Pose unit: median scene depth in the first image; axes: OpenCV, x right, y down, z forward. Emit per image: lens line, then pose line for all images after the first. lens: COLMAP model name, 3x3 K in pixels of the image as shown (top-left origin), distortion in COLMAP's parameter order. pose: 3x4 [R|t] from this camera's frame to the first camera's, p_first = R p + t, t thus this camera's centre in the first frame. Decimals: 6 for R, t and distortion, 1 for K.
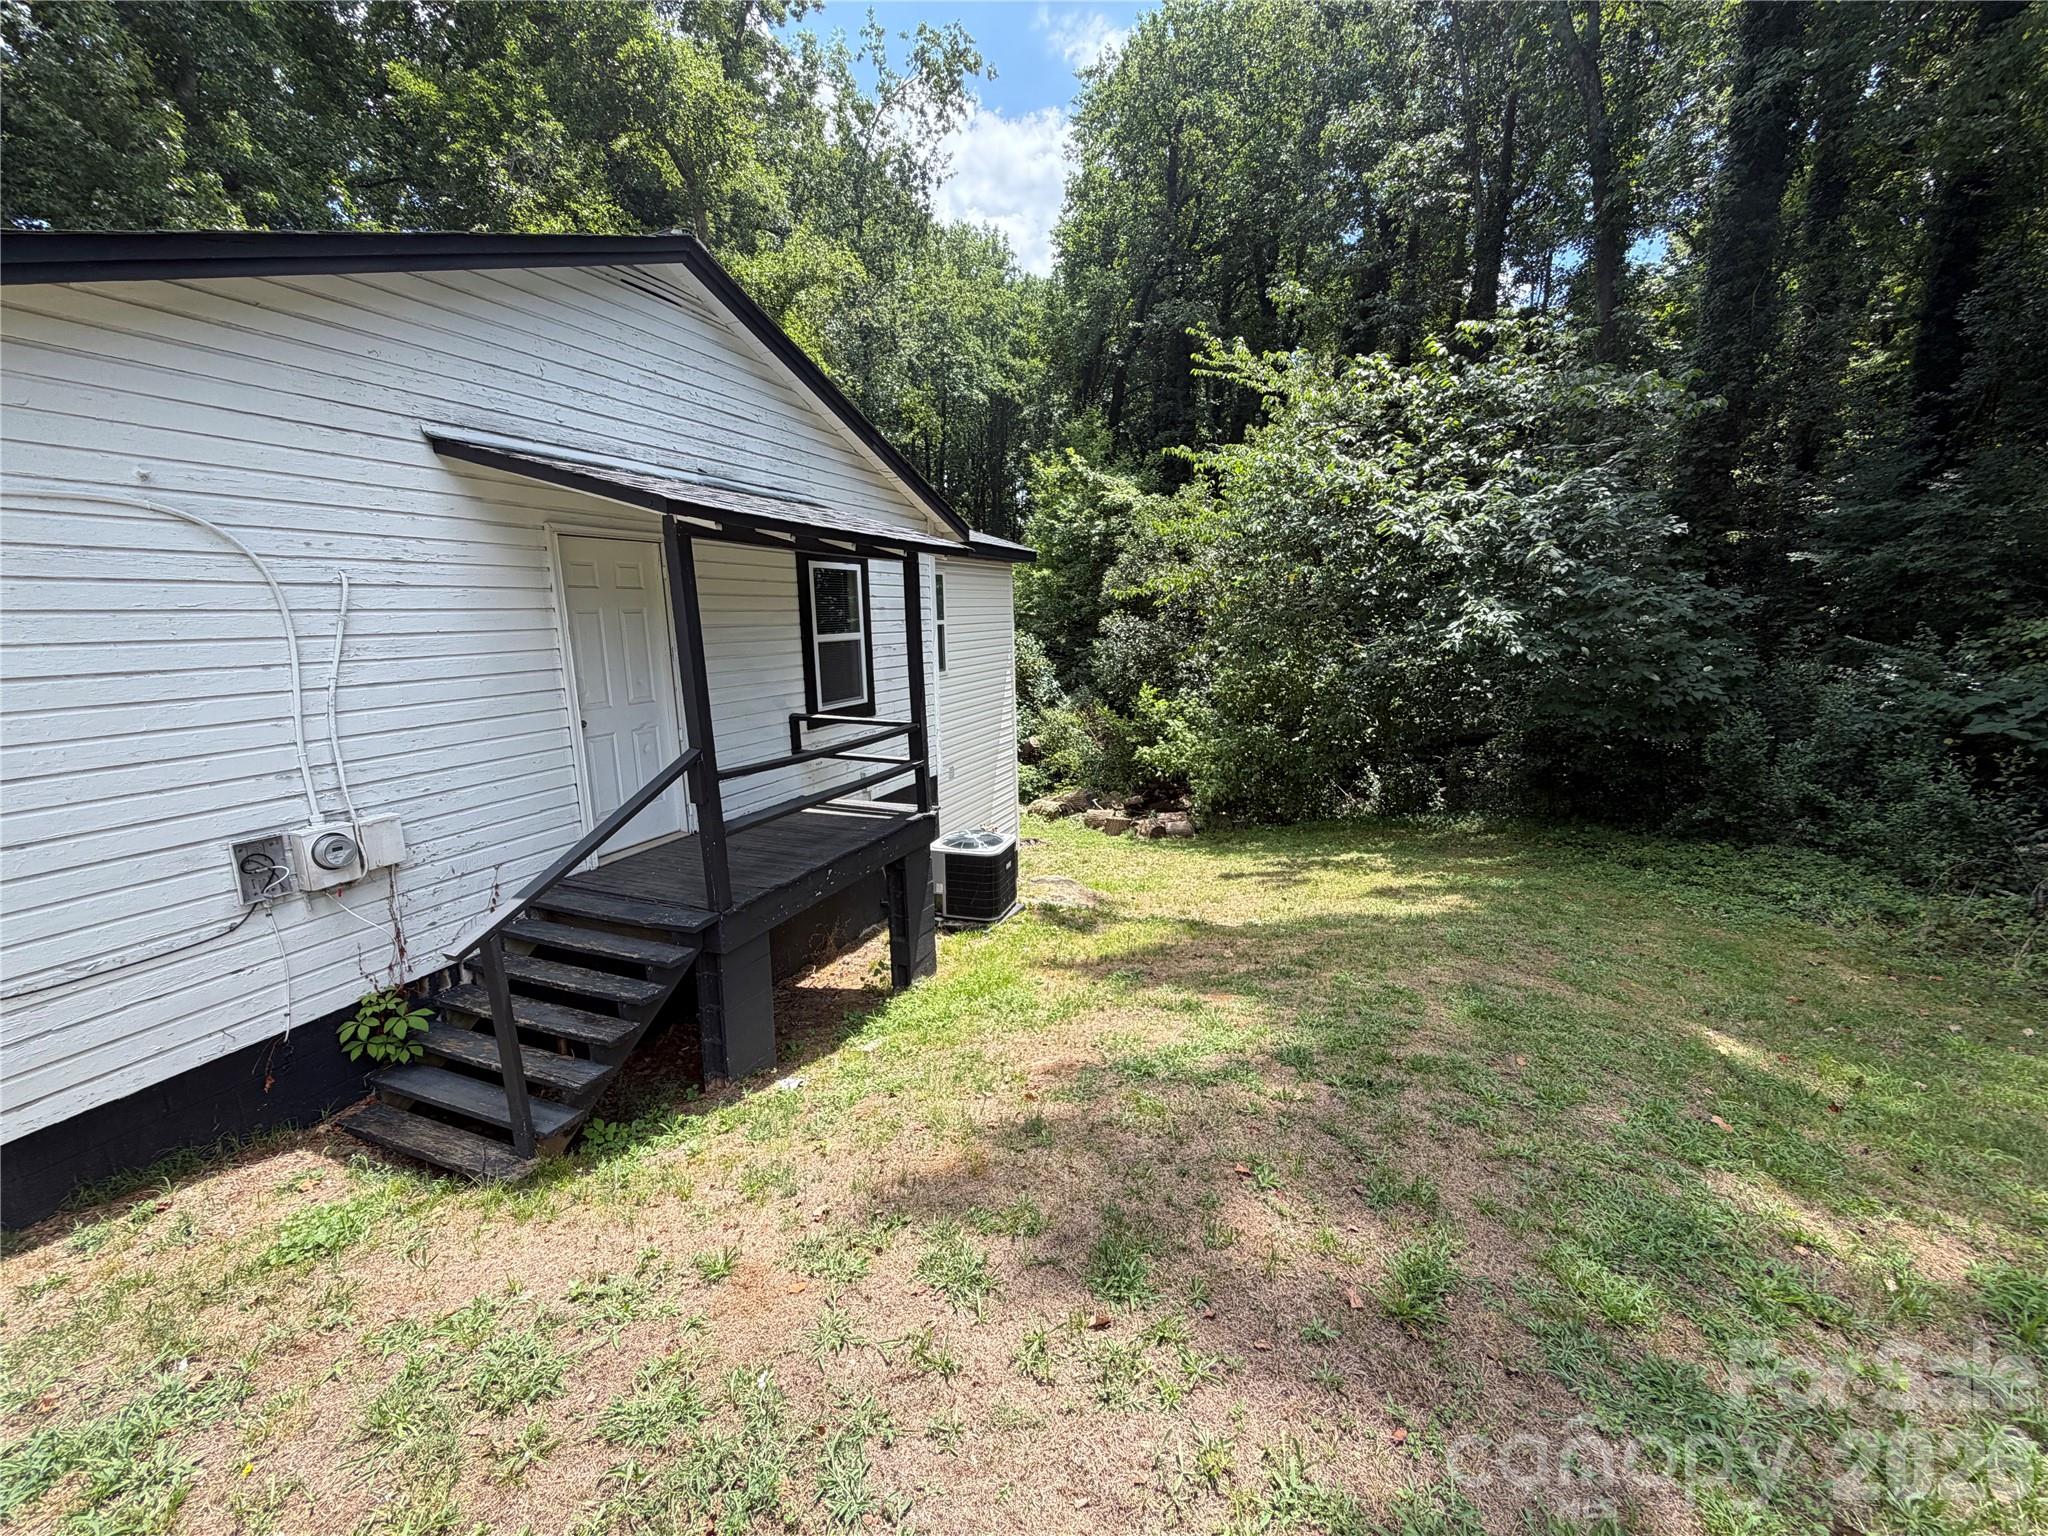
lens RADIAL K [[816.1, 0, 1024.0], [0, 816.1, 768.0], [0, 0, 1]] dist [0.000854, -0.000566]
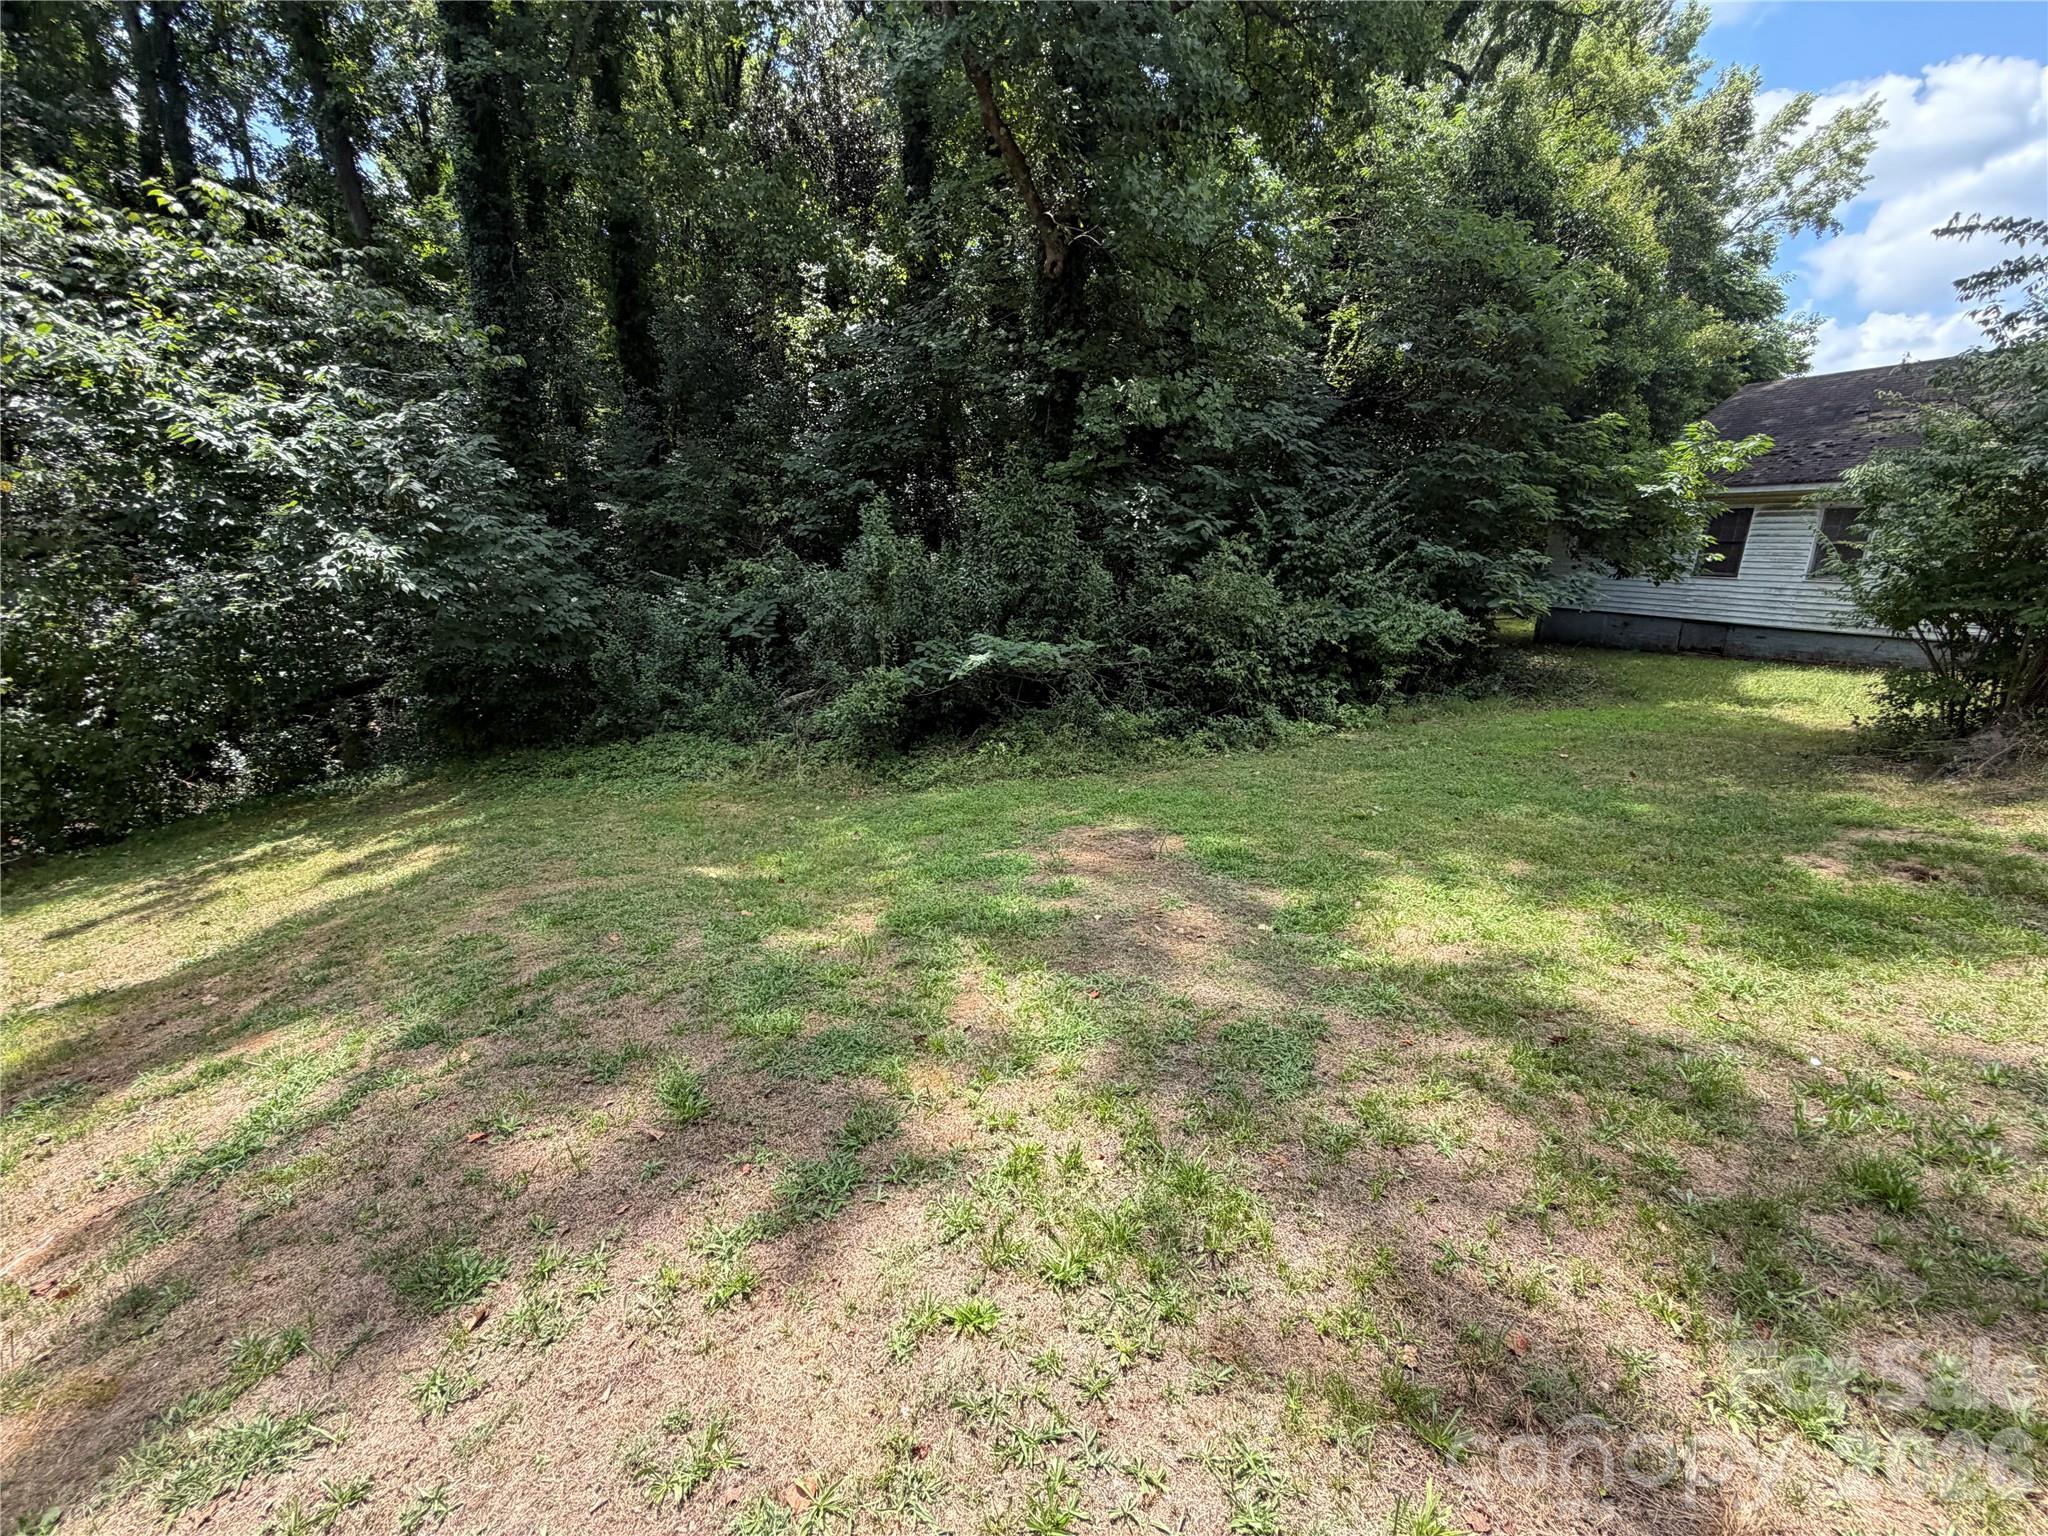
lens RADIAL K [[816.1, 0, 1024.0], [0, 816.1, 768.0], [0, 0, 1]] dist [0.000854, -0.000566]
pose [[0.315068, -0.226560, 0.921630, -0.101147], [0.155124, 0.970323, 0.185499, -0.003347], [-0.936306, 0.084523, 0.340863, 0.008087]]
